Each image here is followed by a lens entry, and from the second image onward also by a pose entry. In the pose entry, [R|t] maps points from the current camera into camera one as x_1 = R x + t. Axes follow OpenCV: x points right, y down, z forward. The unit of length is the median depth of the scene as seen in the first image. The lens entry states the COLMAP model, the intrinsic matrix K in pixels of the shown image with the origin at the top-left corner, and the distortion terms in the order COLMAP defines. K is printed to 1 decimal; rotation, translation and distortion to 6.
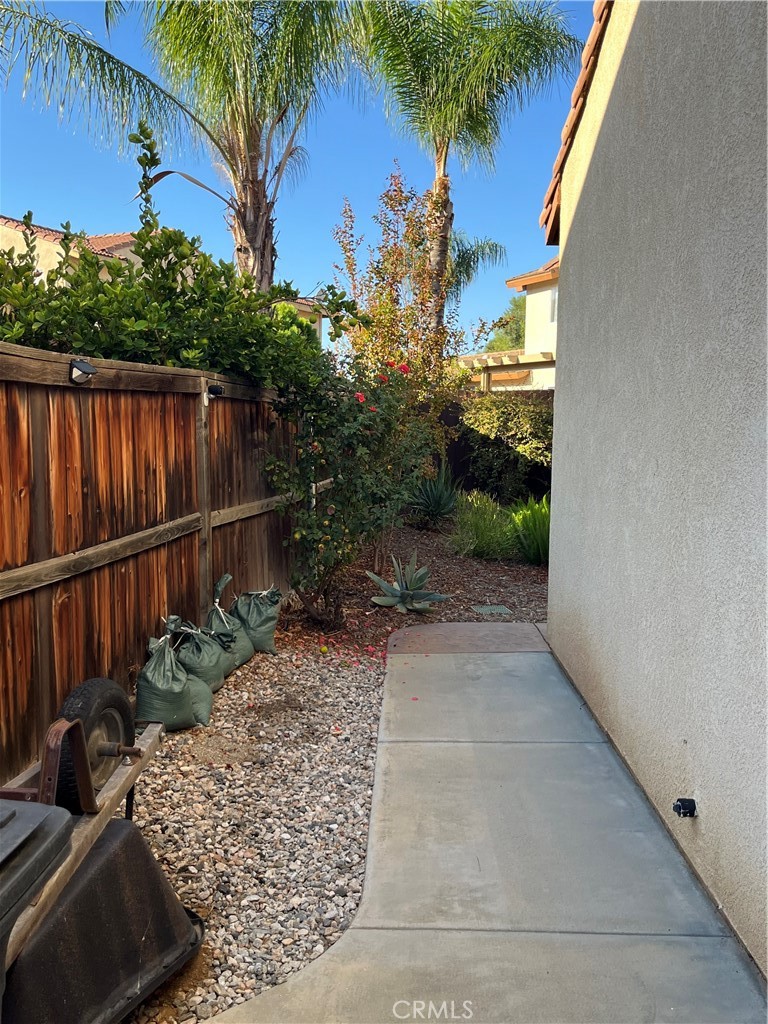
lens RADIAL K [[951.8, 0, 381.4], [0, 951.8, 515.8], [0, 0, 1]] dist [0.025785, 0.000000]
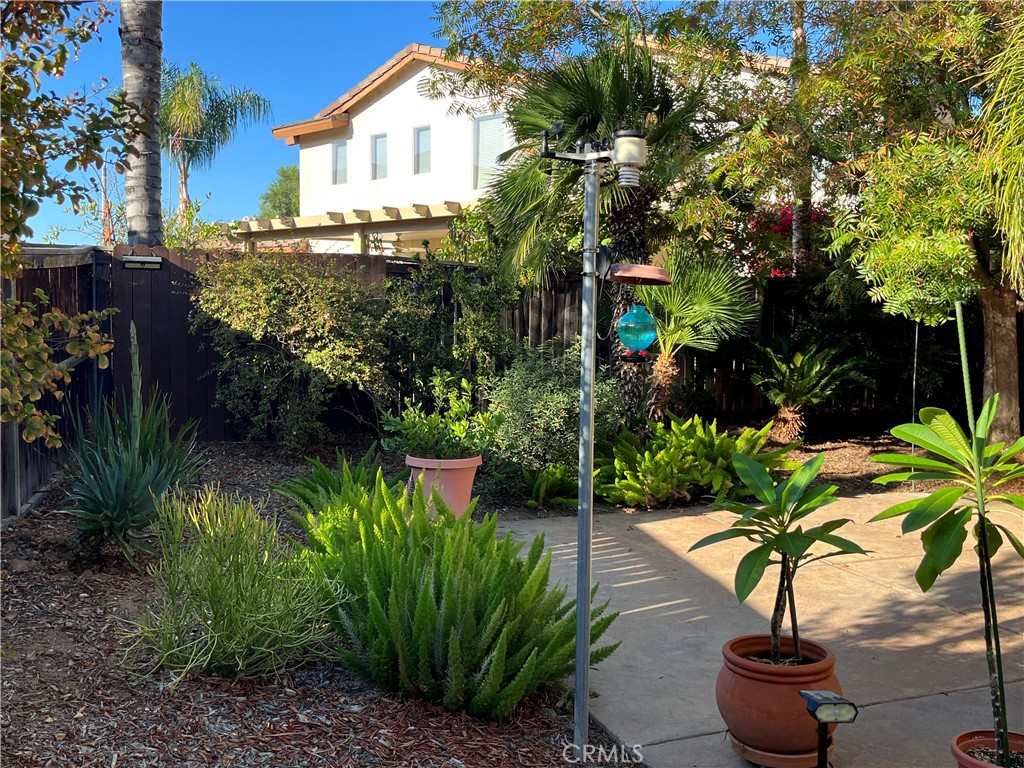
lens RADIAL K [[951.8, 0, 512.1], [0, 951.8, 390.4], [0, 0, 1]] dist [0.025785, 0.000000]
pose [[0.931716, -0.025577, 0.362287, 0.055949], [0.031895, 0.999425, -0.011469, -0.042309], [-0.361786, 0.022241, 0.931996, 0.459974]]
